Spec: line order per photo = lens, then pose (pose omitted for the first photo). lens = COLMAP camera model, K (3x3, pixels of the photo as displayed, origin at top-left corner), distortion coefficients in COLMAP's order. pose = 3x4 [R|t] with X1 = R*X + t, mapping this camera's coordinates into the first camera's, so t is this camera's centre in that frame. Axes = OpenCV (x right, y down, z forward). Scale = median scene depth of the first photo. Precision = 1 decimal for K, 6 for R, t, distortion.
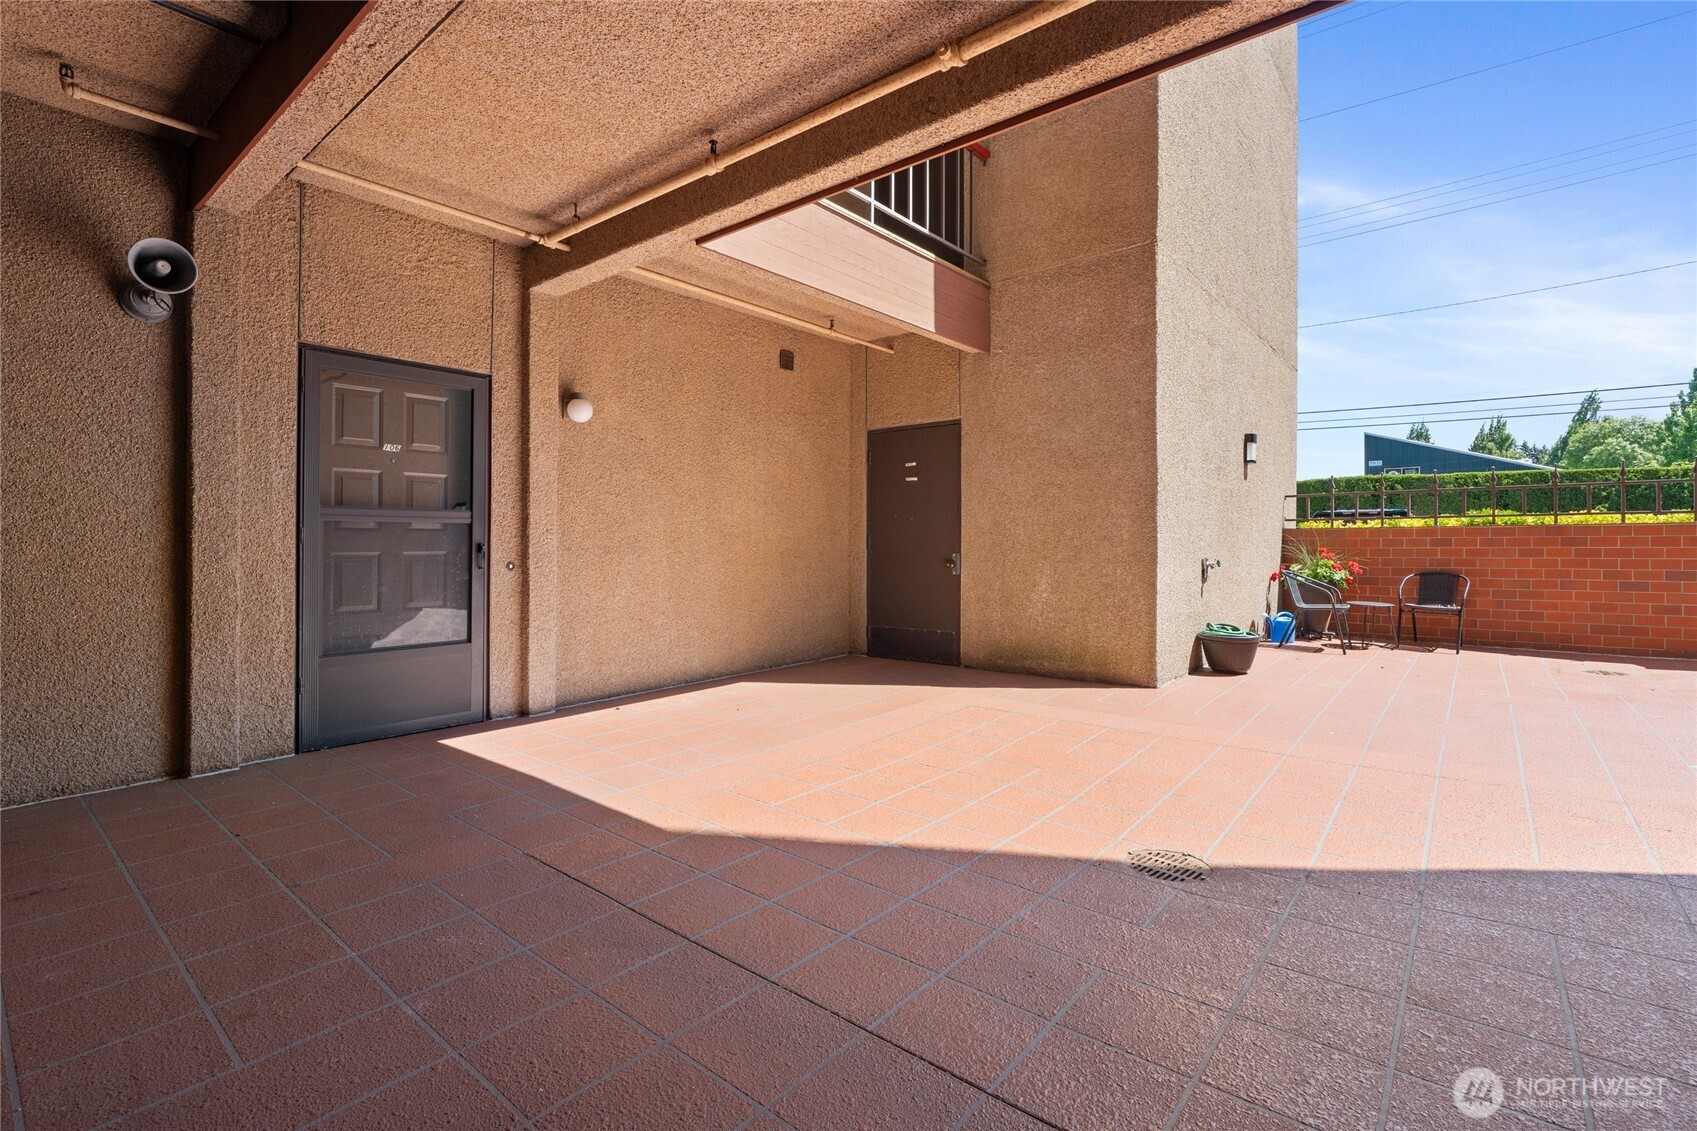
lens RADIAL K [[773.9, 0, 864.3], [0, 773.9, 539.8], [0, 0, 1]] dist [-0.003503, 0.000520]
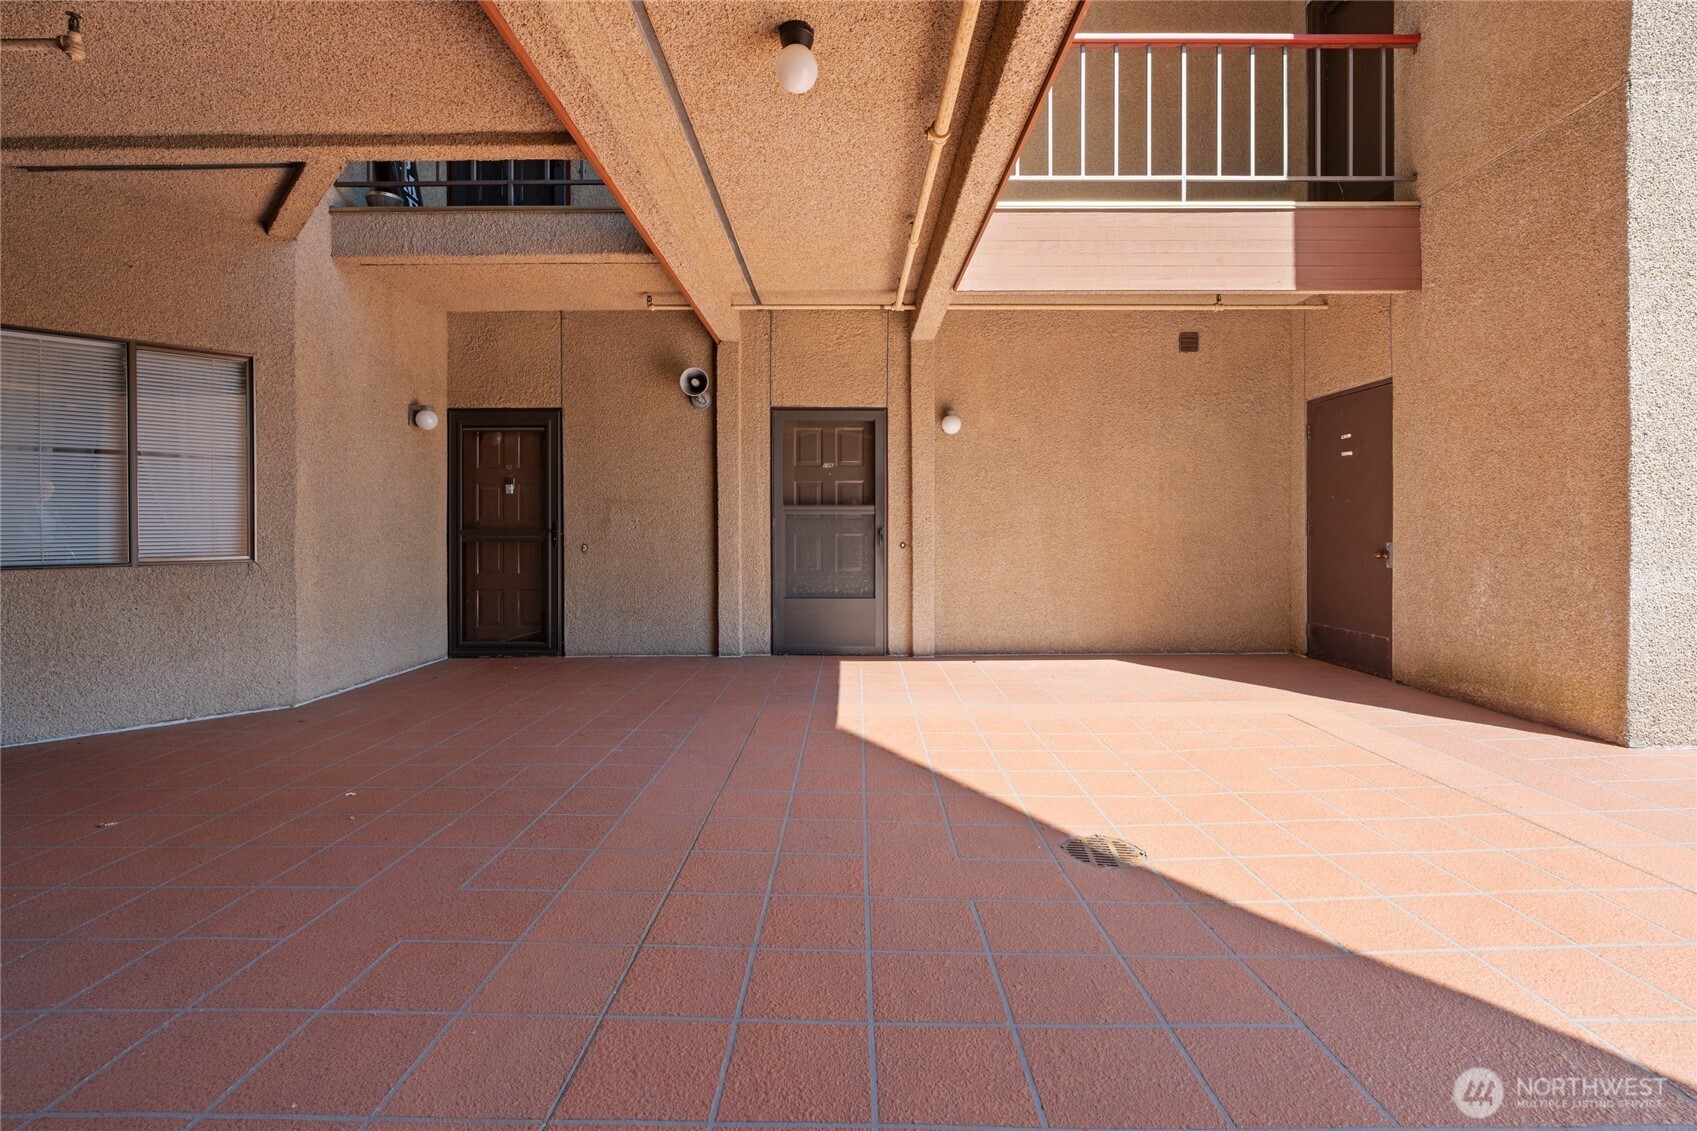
lens RADIAL K [[788.0, 0, 861.3], [0, 788.0, 535.1], [0, 0, 1]] dist [-0.004206, 0.000371]
pose [[0.631968, 0.010583, -0.774922, 0.534346], [0.001659, 0.999886, 0.015008, -0.004276], [0.774993, -0.010770, 0.631879, 0.058555]]
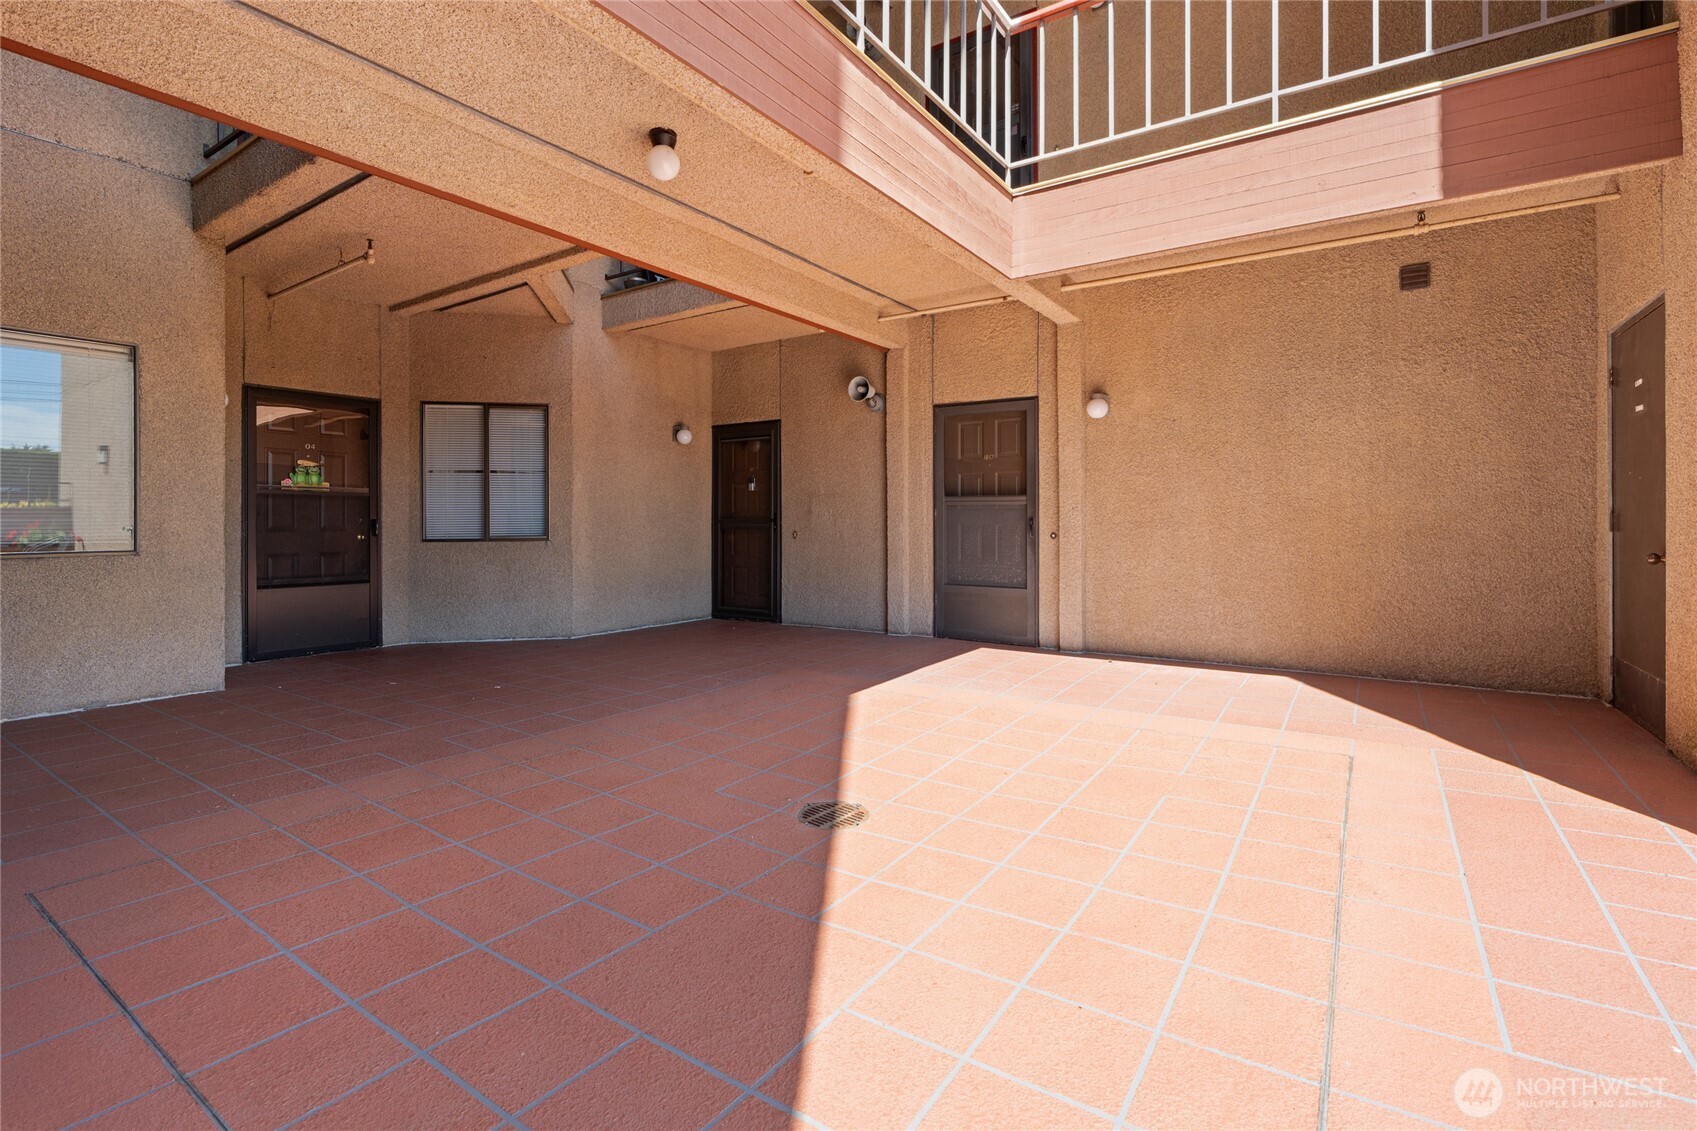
lens RADIAL K [[802.8, 0, 851.1], [0, 802.8, 524.4], [0, 0, 1]] dist [-0.000616, 0.001826]
pose [[0.072890, 0.012710, -0.997259, 0.830950], [0.004661, 0.999904, 0.013084, -0.004598], [0.997329, -0.005602, 0.072824, 0.510762]]
